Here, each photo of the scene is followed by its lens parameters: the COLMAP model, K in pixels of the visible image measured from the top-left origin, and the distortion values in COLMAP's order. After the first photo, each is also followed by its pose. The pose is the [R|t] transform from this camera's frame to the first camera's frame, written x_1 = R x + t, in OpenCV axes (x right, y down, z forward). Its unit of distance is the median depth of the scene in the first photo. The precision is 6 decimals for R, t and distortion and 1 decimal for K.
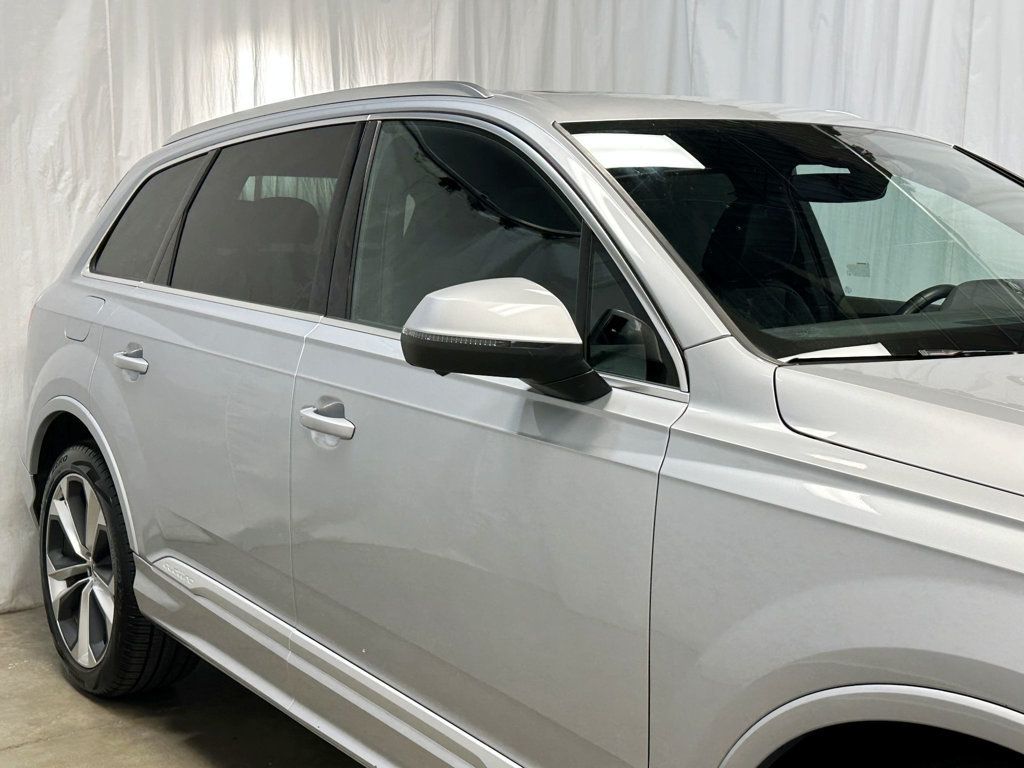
lens RADIAL K [[1324.4, 0, 510.1], [0, 1324.4, 387.8], [0, 0, 1]] dist [0.122396, 0.000000]
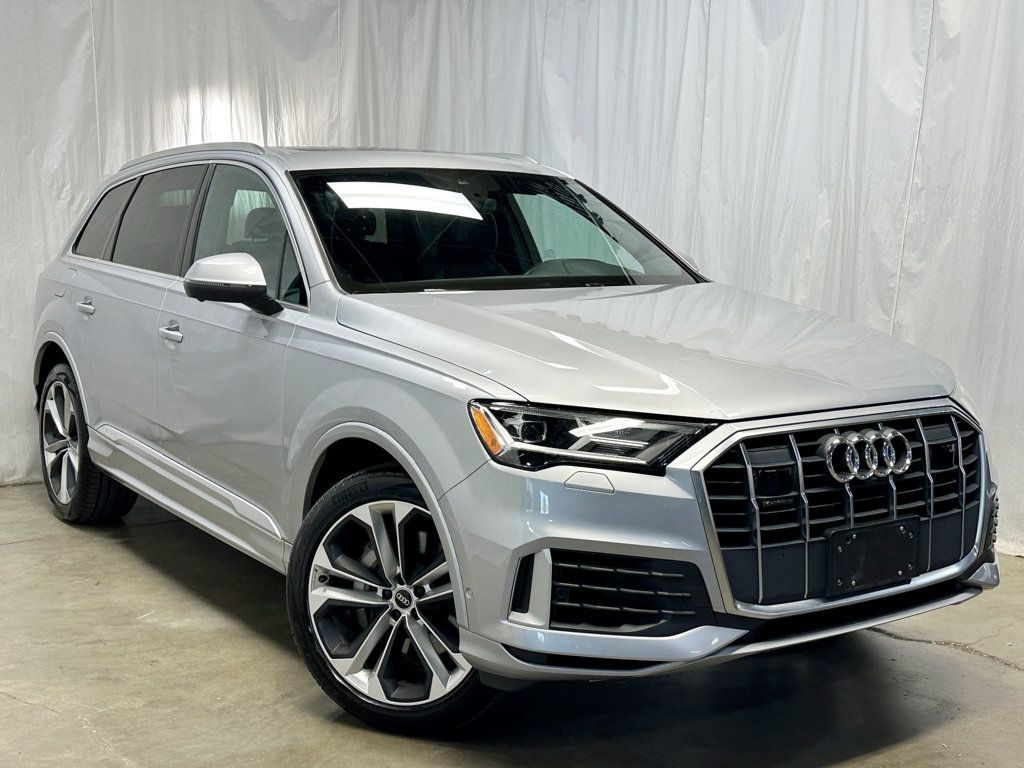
lens RADIAL K [[1324.4, 0, 519.0], [0, 1324.4, 382.0], [0, 0, 1]] dist [0.122396, 0.000000]
pose [[0.998765, 0.005832, -0.049342, 0.239237], [-0.005734, 0.999981, 0.002124, 0.047796], [0.049354, -0.001838, 0.998780, -0.445279]]
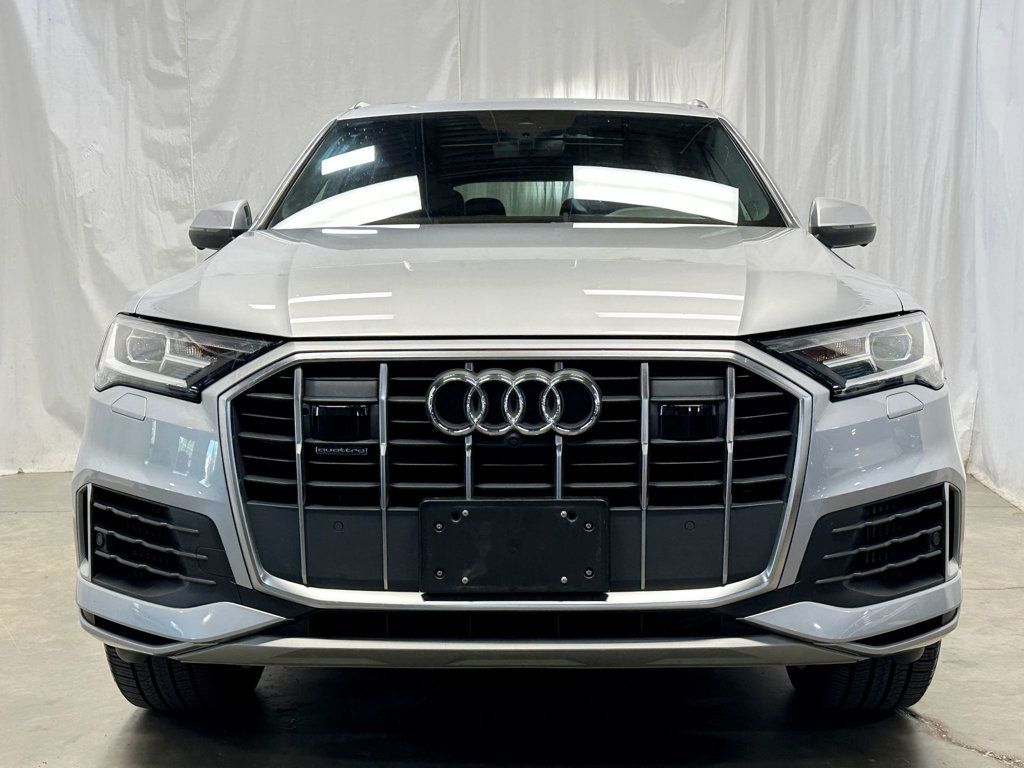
lens RADIAL K [[1324.4, 0, 509.4], [0, 1324.4, 386.9], [0, 0, 1]] dist [0.122396, 0.000000]
pose [[0.782298, 0.040425, -0.621591, 0.703763], [-0.068345, 0.997438, -0.021147, 0.092253], [0.619144, 0.059026, 0.783056, -0.111344]]
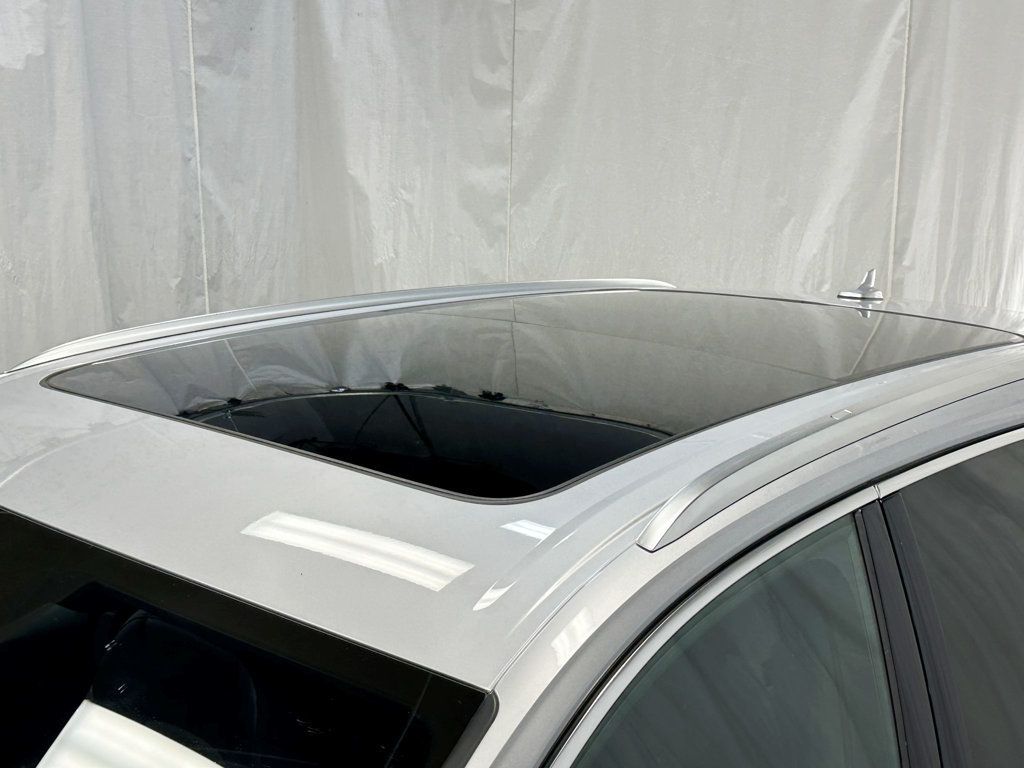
lens RADIAL K [[1324.4, 0, 506.6], [0, 1324.4, 385.4], [0, 0, 1]] dist [0.122396, 0.000000]
pose [[0.168234, 0.190776, -0.967110, 0.461521], [-0.122374, 0.977546, 0.171547, -0.221324], [0.978122, 0.089490, 0.187802, 0.666941]]
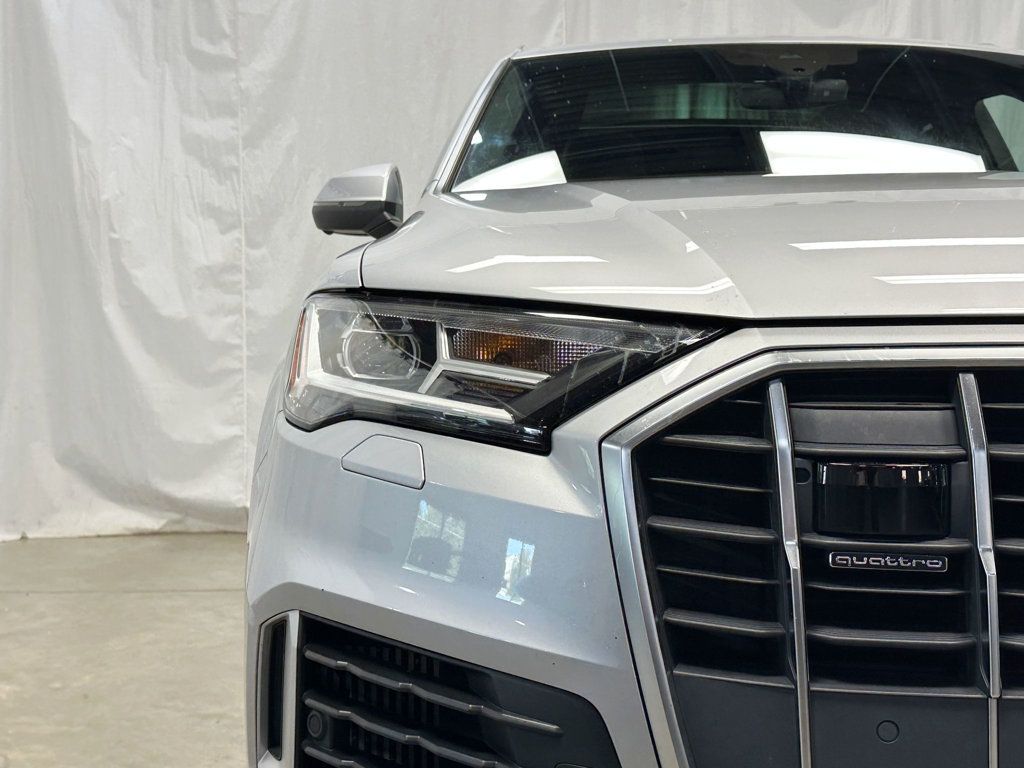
lens RADIAL K [[1324.4, 0, 507.6], [0, 1324.4, 386.0], [0, 0, 1]] dist [0.122396, 0.000000]
pose [[0.795147, 0.022268, -0.606008, 0.427820], [-0.074603, 0.995327, -0.061314, 0.098936], [0.601810, 0.093963, 0.793092, 0.018253]]
